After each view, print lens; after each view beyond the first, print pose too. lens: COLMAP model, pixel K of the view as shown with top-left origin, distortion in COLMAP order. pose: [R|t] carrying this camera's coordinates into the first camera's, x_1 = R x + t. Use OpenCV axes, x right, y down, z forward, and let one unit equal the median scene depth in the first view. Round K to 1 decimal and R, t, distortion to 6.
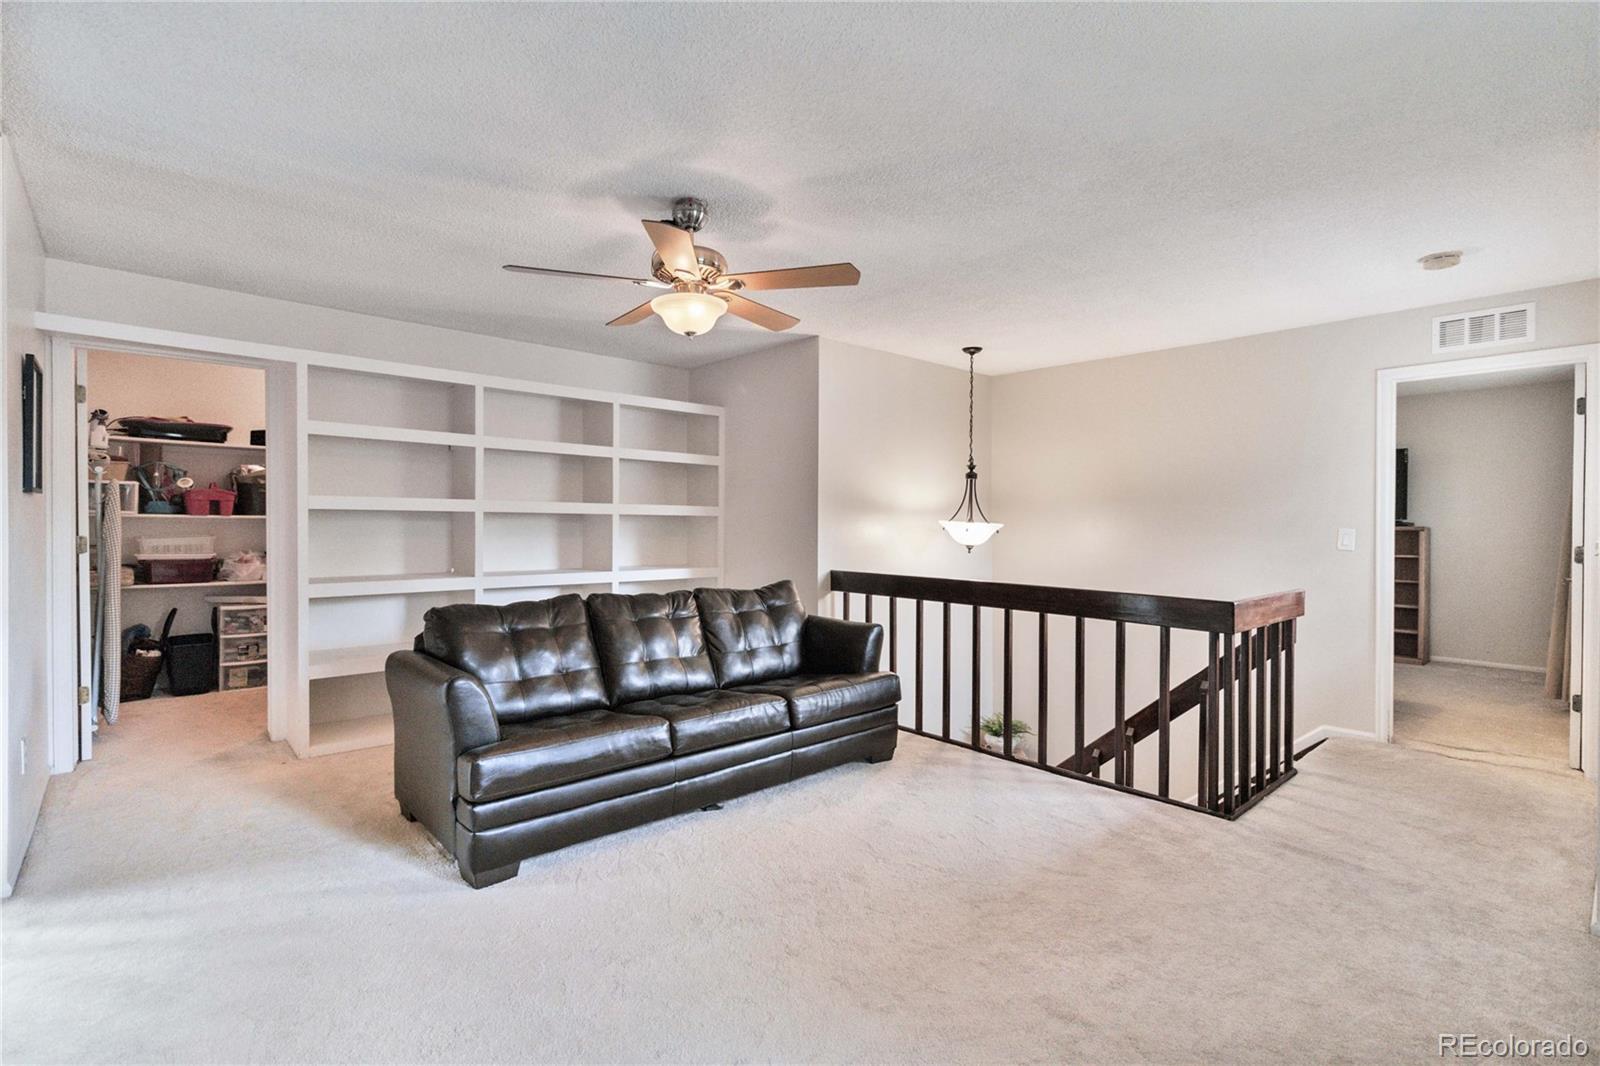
lens RADIAL K [[751.4, 0, 811.8], [0, 751.4, 527.4], [0, 0, 1]] dist [0.005602, 0.000052]
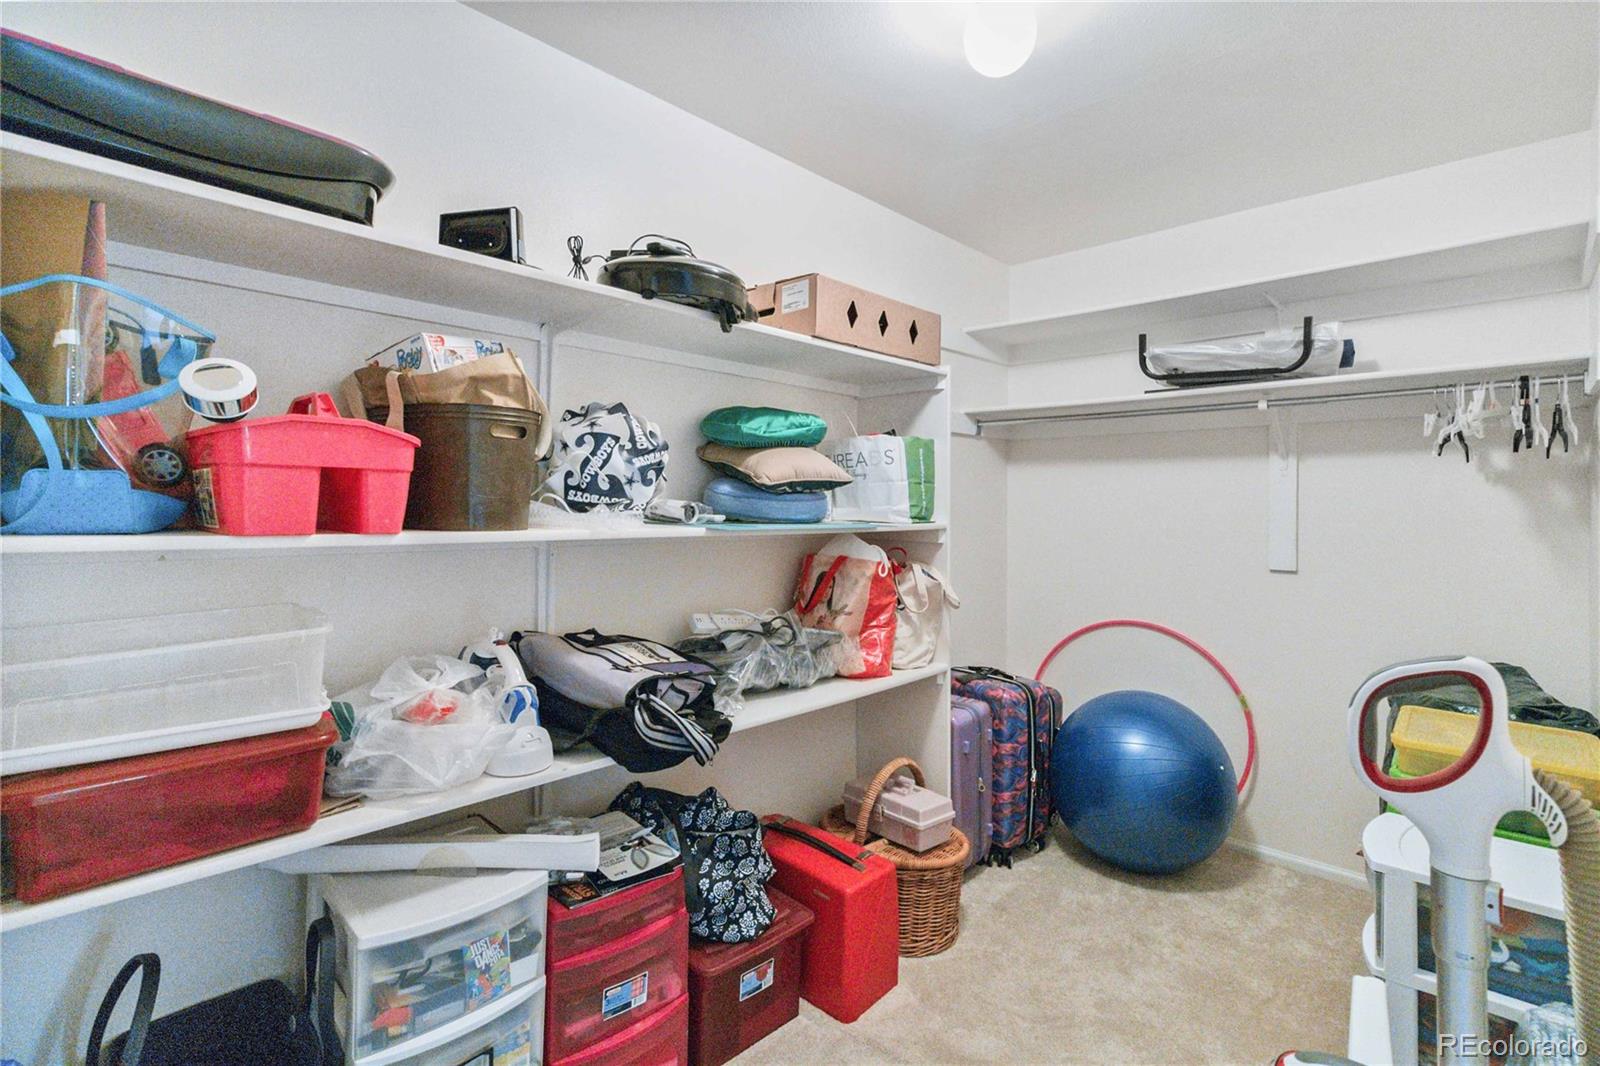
lens RADIAL K [[751.4, 0, 795.0], [0, 751.4, 519.9], [0, 0, 1]] dist [0.005602, 0.000052]
pose [[0.999175, 0.003342, 0.040471, -0.686896], [-0.003616, 0.999971, 0.006710, -0.023589], [-0.040447, -0.006851, 0.999158, 0.795445]]
